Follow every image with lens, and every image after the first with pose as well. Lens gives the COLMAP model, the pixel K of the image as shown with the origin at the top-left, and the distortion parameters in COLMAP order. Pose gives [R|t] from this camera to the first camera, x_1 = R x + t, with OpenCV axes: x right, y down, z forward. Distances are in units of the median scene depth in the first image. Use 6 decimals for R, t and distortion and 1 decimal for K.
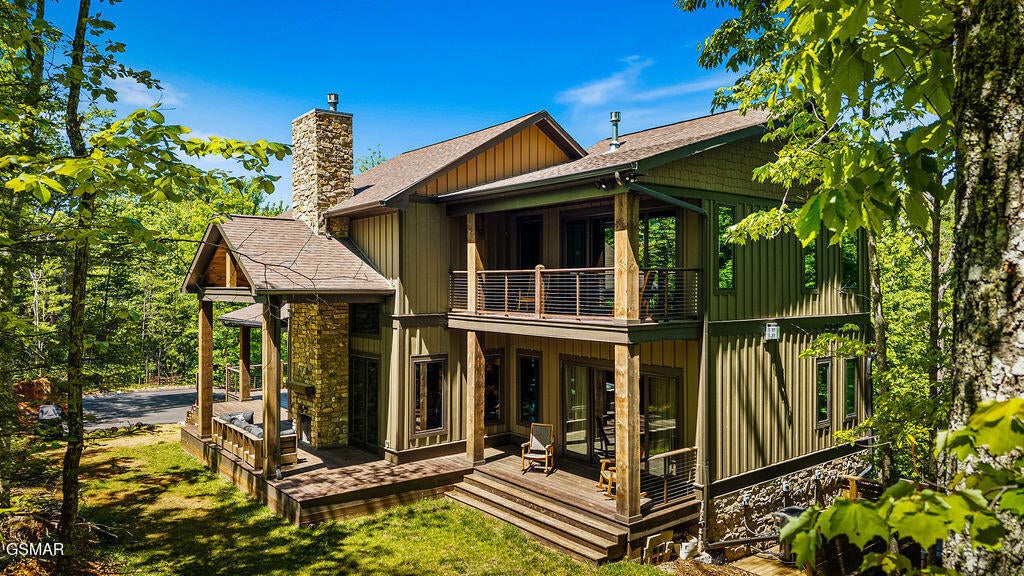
lens RADIAL K [[687.6, 0, 512.0], [0, 687.6, 288.0], [0, 0, 1]] dist [0.019145, -0.002324]
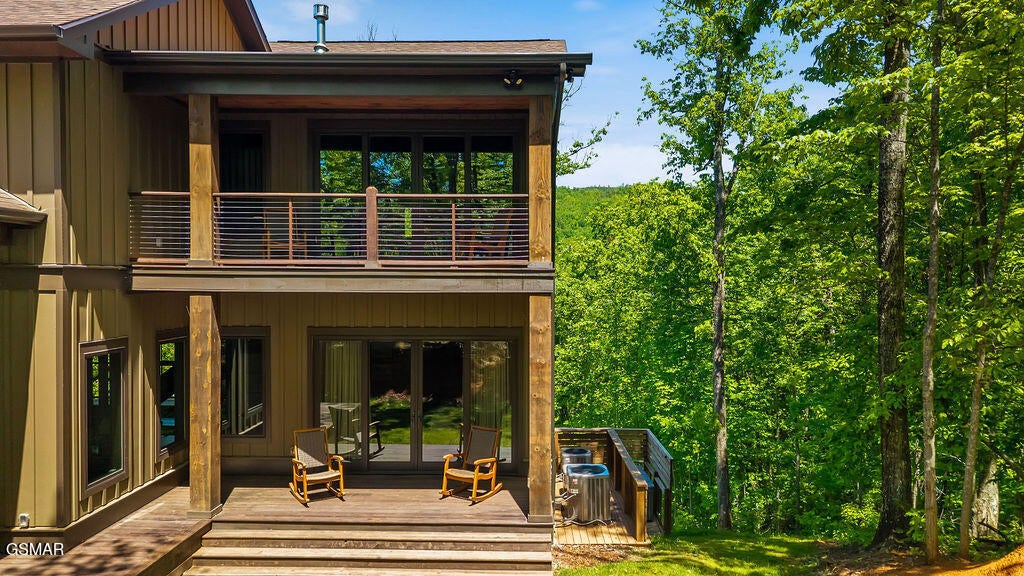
lens RADIAL K [[694.2, 0, 511.9], [0, 694.2, 301.9], [0, 0, 1]] dist [0.000148, -0.000498]
pose [[0.642519, -0.018769, 0.766040, -0.343151], [-0.001258, 0.999673, 0.025549, 0.053335], [-0.766269, -0.017379, 0.642285, 0.404344]]
